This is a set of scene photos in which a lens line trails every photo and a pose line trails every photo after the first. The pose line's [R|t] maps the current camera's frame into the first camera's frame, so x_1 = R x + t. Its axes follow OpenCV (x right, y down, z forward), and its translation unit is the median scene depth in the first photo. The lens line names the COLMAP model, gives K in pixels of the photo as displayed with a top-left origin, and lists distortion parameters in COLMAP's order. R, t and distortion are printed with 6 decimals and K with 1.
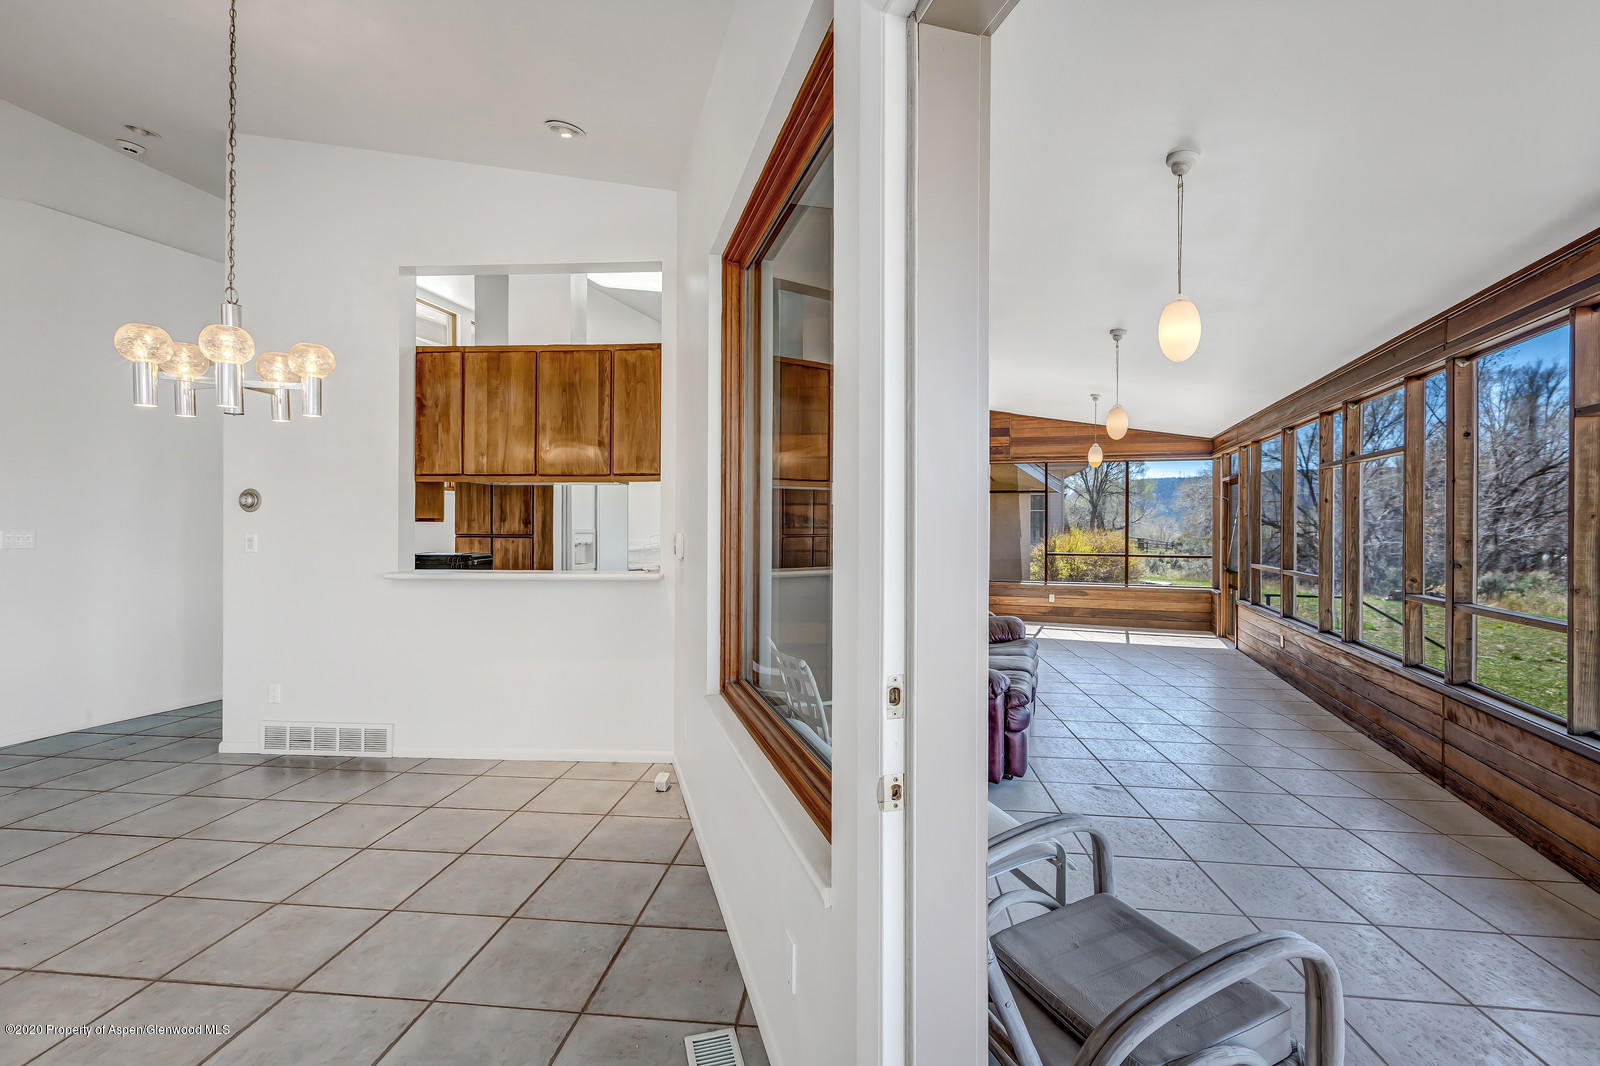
lens RADIAL K [[653.3, 0, 788.9], [0, 653.3, 526.3], [0, 0, 1]] dist [0.001885, 0.000101]
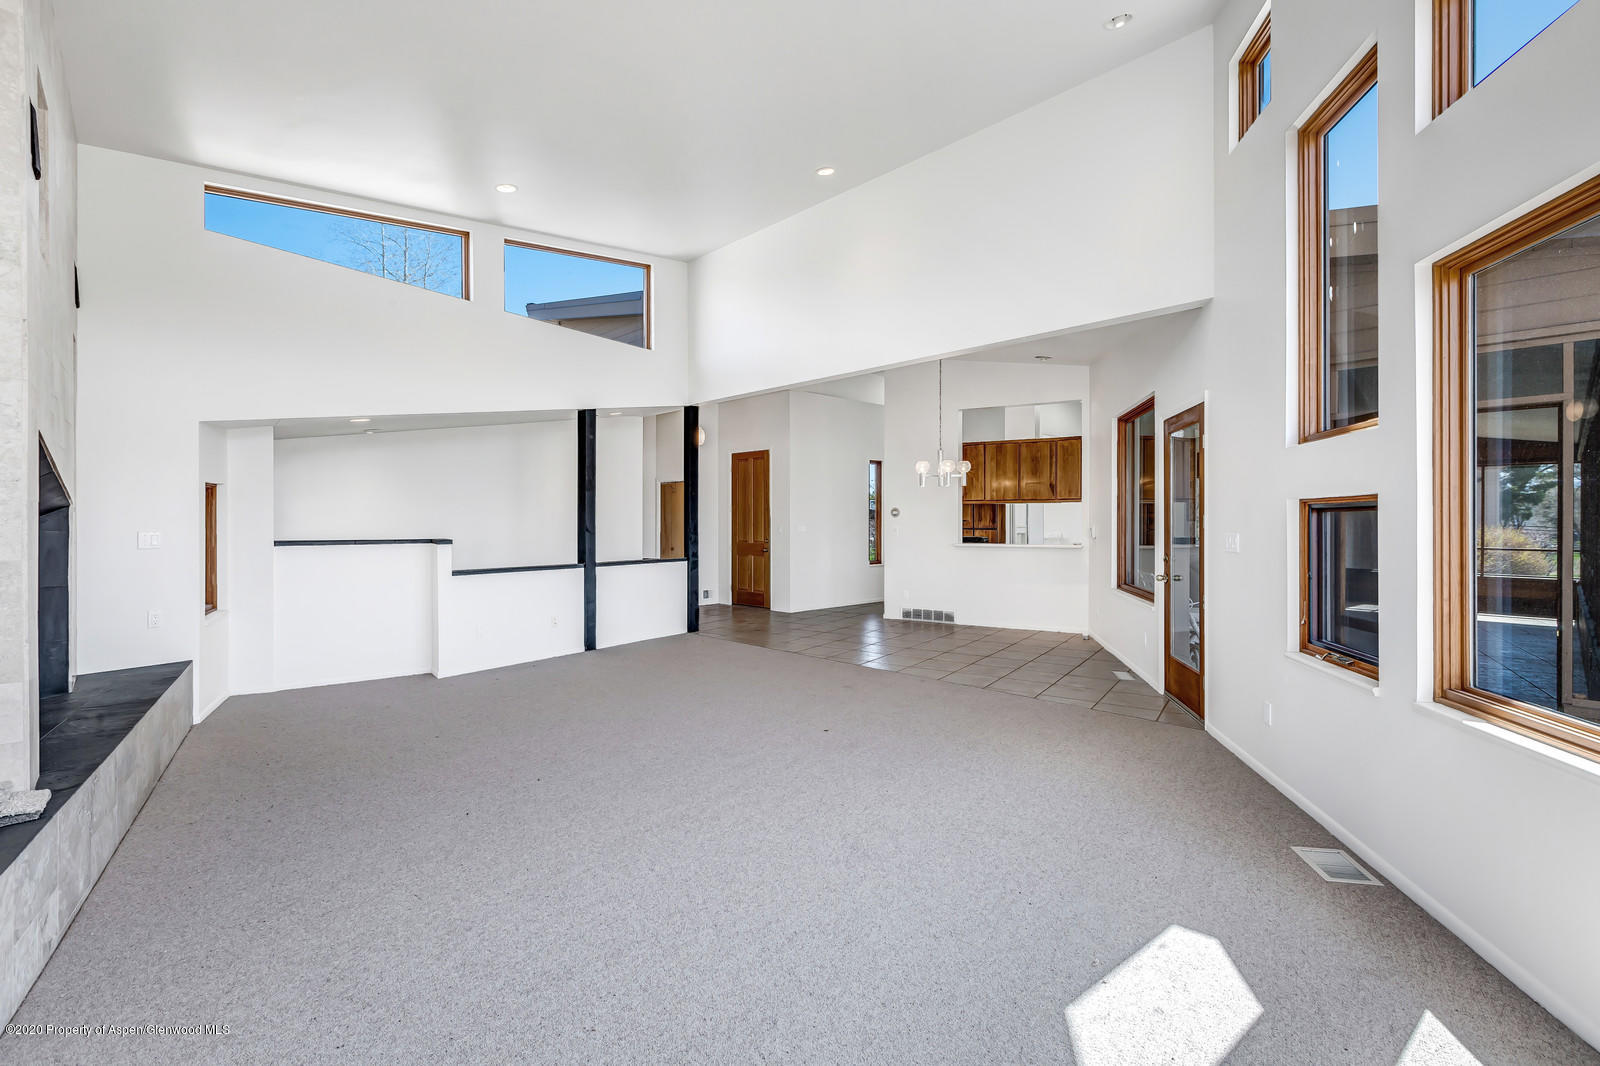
lens RADIAL K [[720.5, 0, 796.4], [0, 720.5, 525.2], [0, 0, 1]] dist [-0.002008, -0.001946]
pose [[0.891980, 0.000852, -0.452073, 0.034800], [-0.000696, 1.000000, 0.000512, 0.004345], [0.452074, -0.000142, 0.891981, -1.470830]]
